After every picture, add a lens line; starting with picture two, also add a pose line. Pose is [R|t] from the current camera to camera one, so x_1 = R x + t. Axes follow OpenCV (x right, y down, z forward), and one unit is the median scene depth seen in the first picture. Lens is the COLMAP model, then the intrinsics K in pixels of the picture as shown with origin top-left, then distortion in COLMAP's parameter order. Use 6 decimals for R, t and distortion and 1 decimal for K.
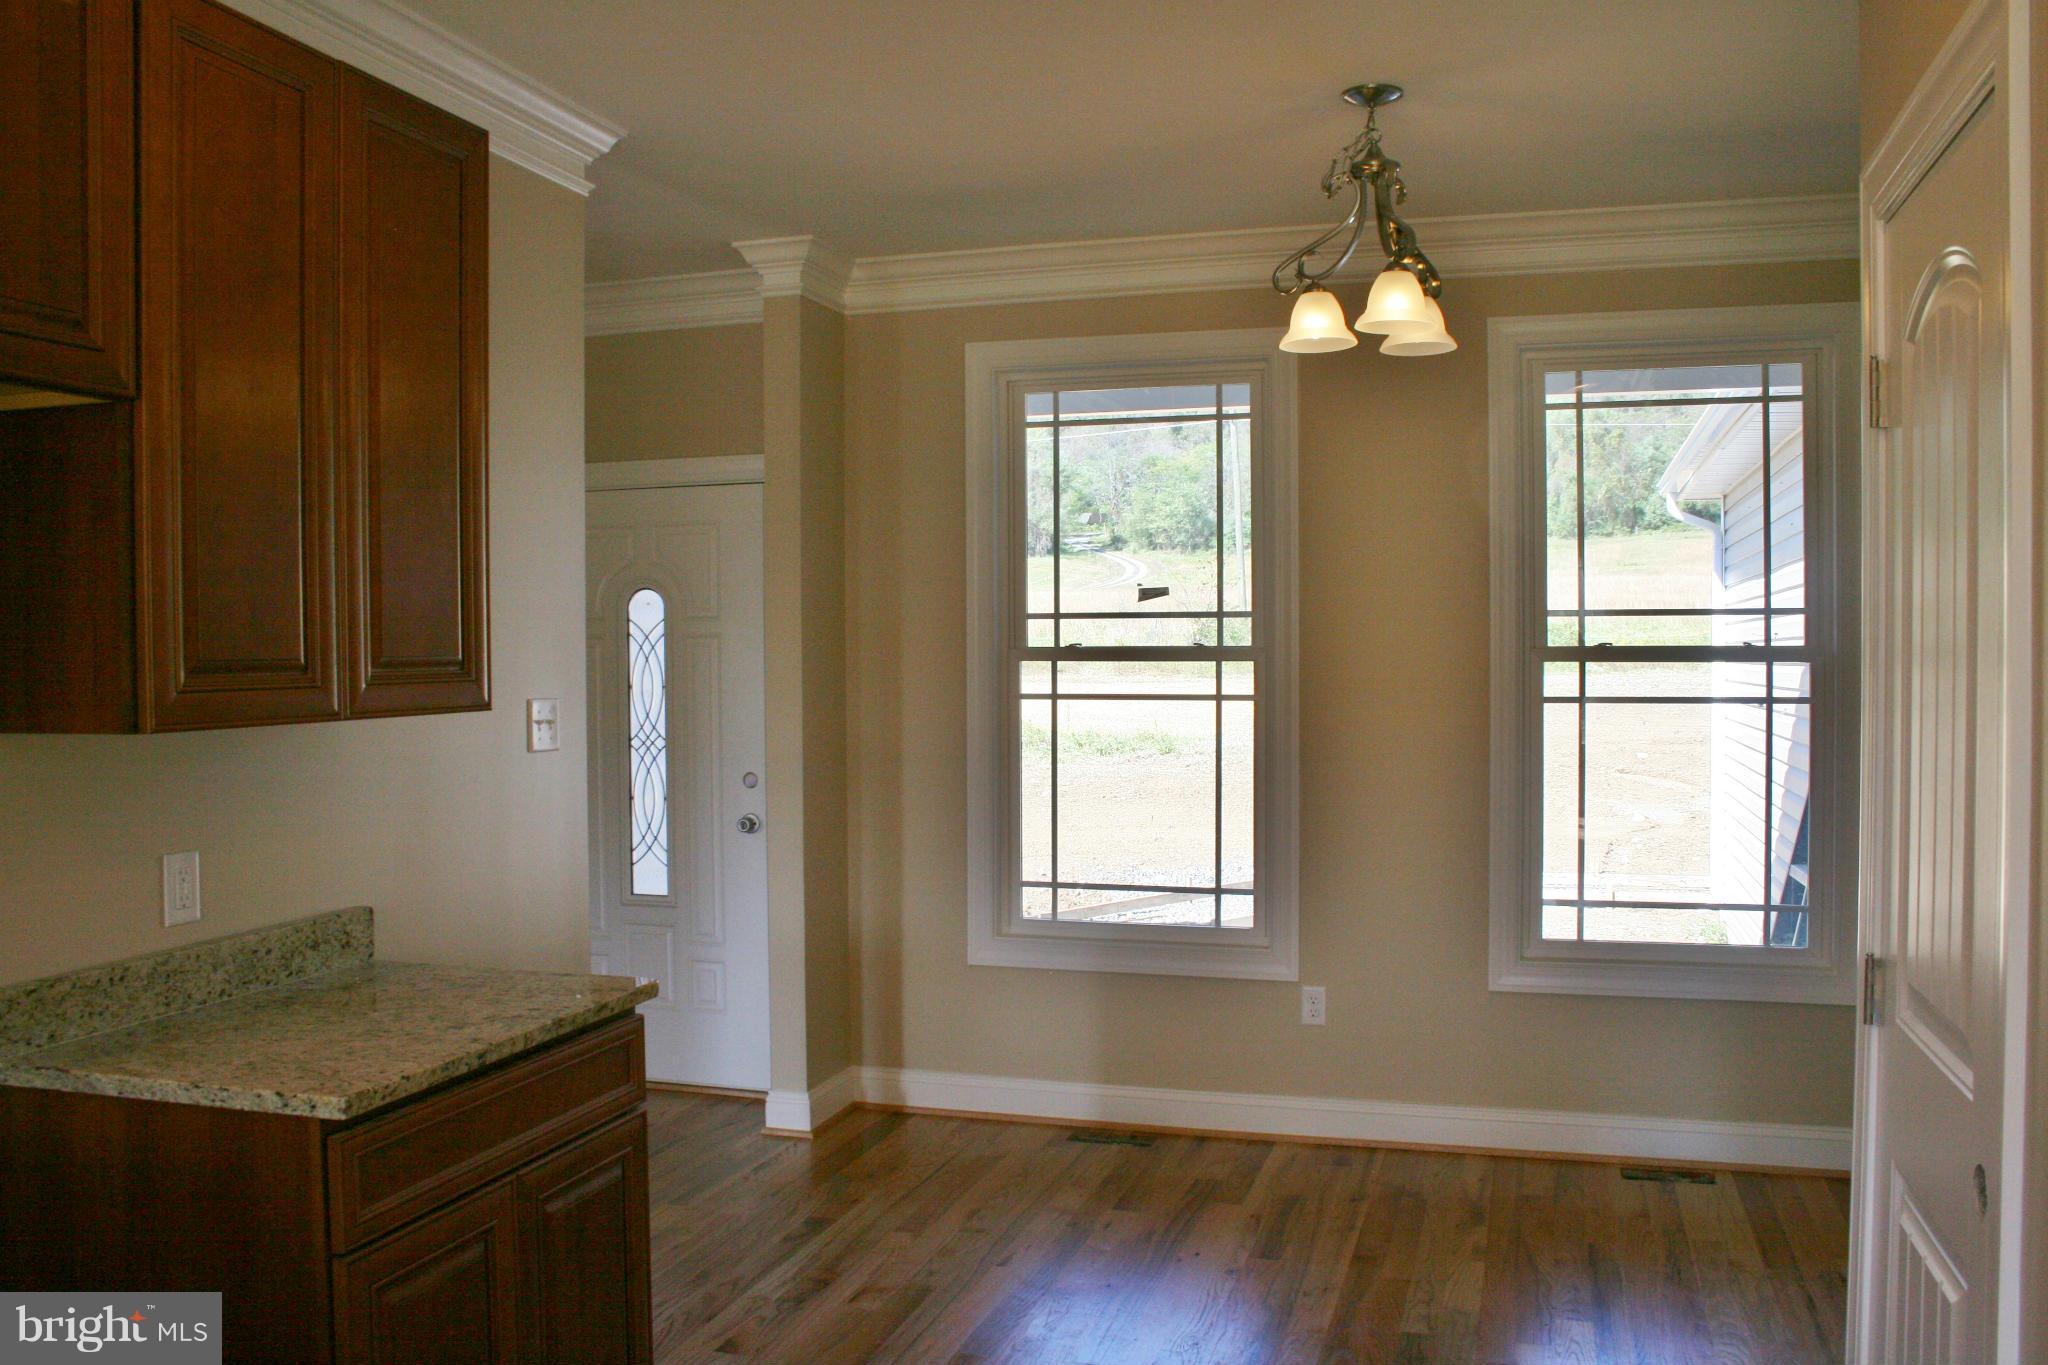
lens RADIAL K [[1708.9, 0, 1024.0], [0, 1708.9, 682.5], [0, 0, 1]] dist [-0.161751, 0.139975]
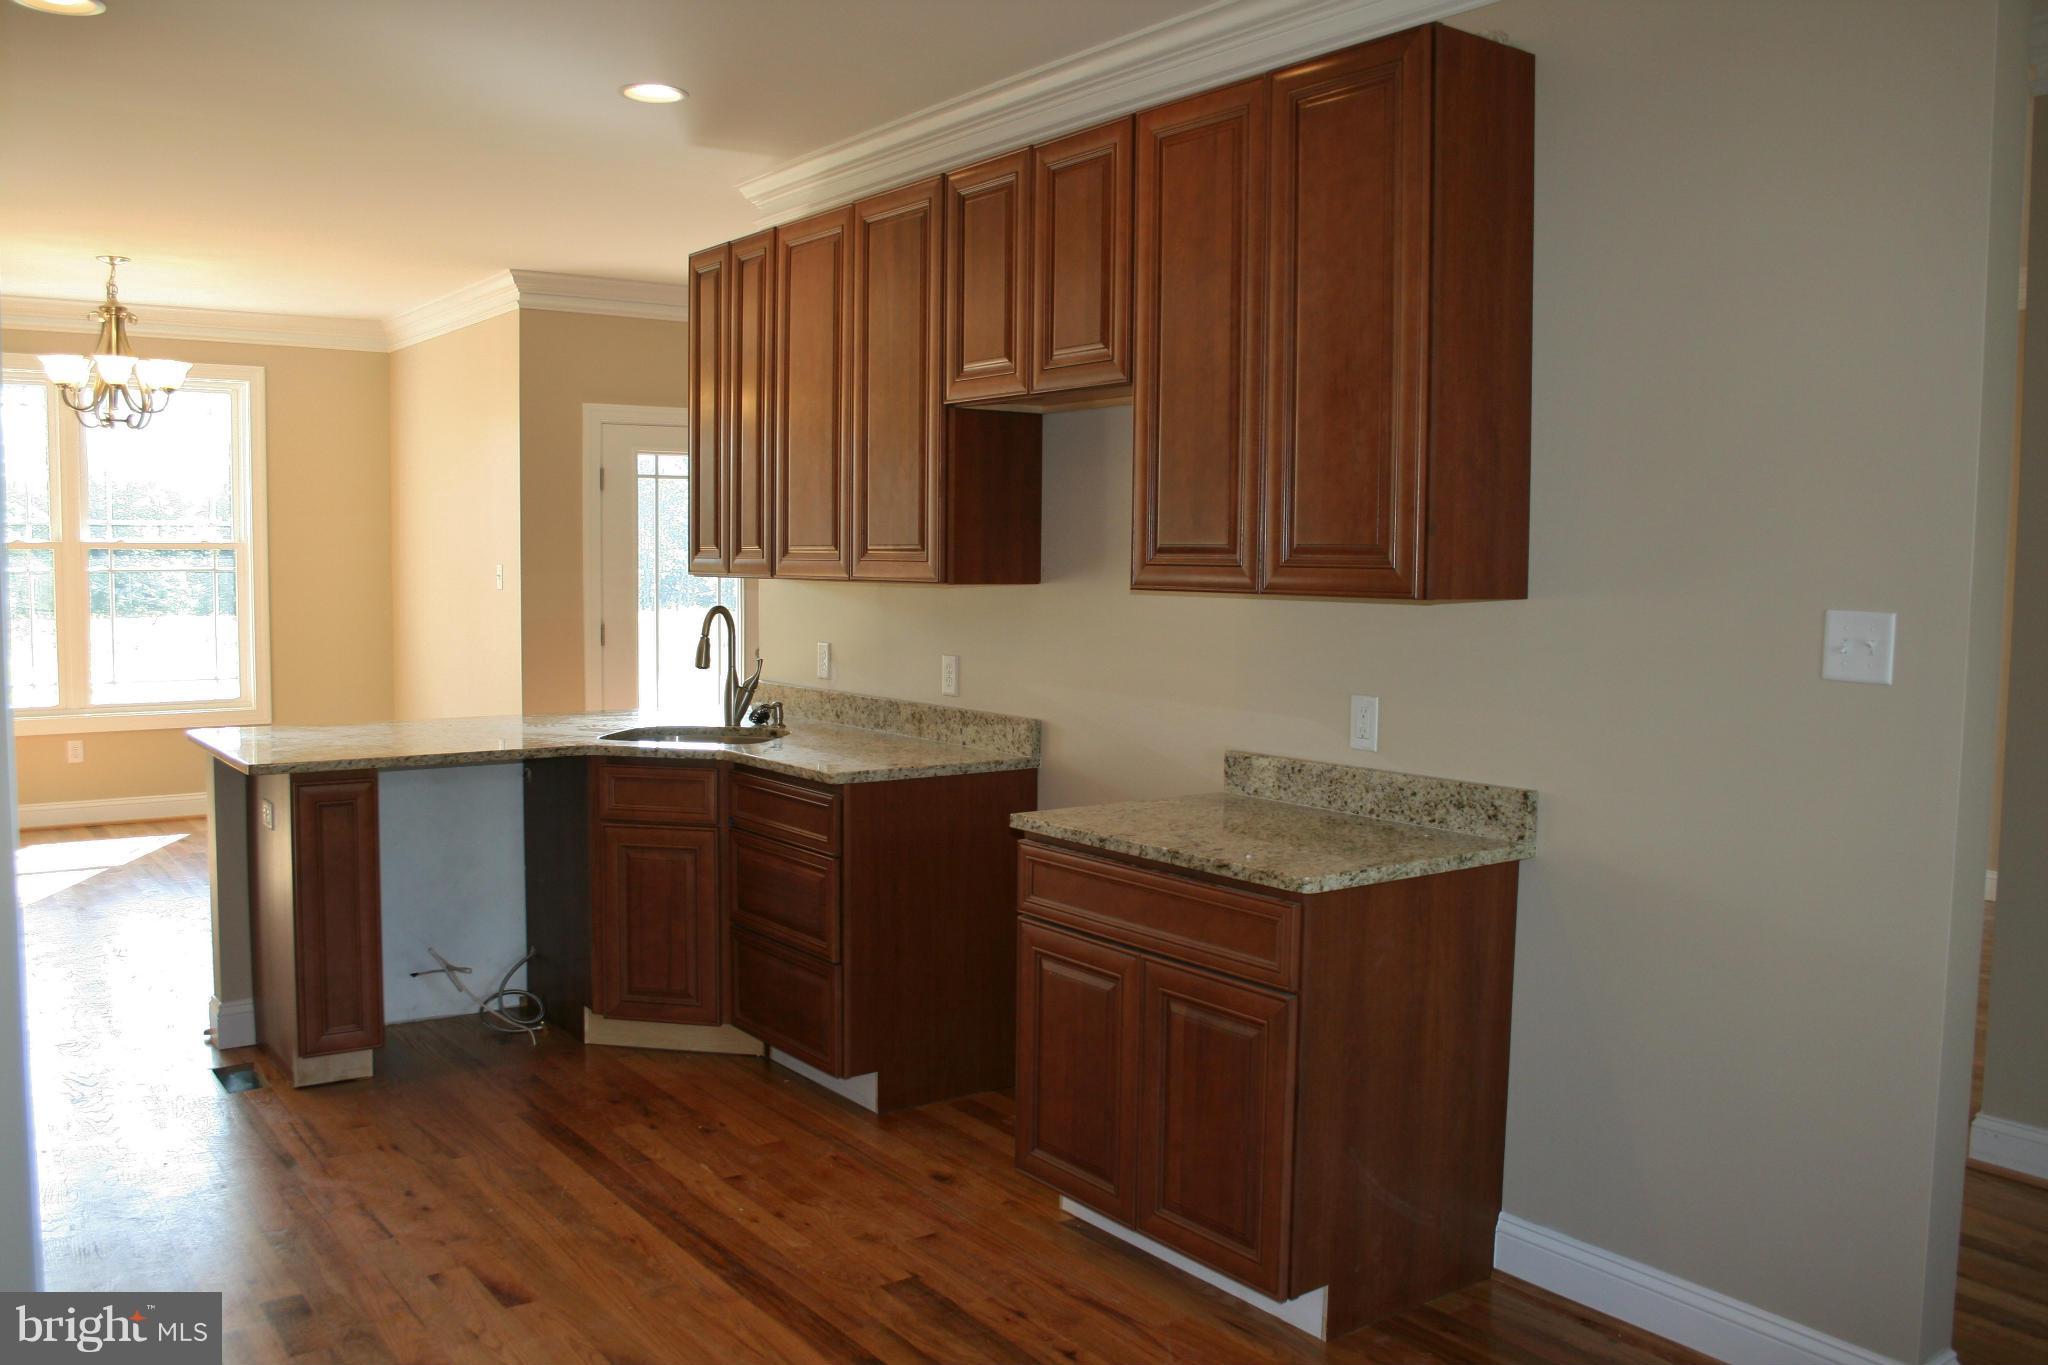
lens RADIAL K [[1708.9, 0, 1024.0], [0, 1708.9, 682.5], [0, 0, 1]] dist [-0.161751, 0.139975]
pose [[-0.606172, 0.060016, -0.793066, 0.405025], [-0.021866, 0.995514, 0.092049, -0.013849], [0.795033, 0.073139, -0.602141, 0.904924]]
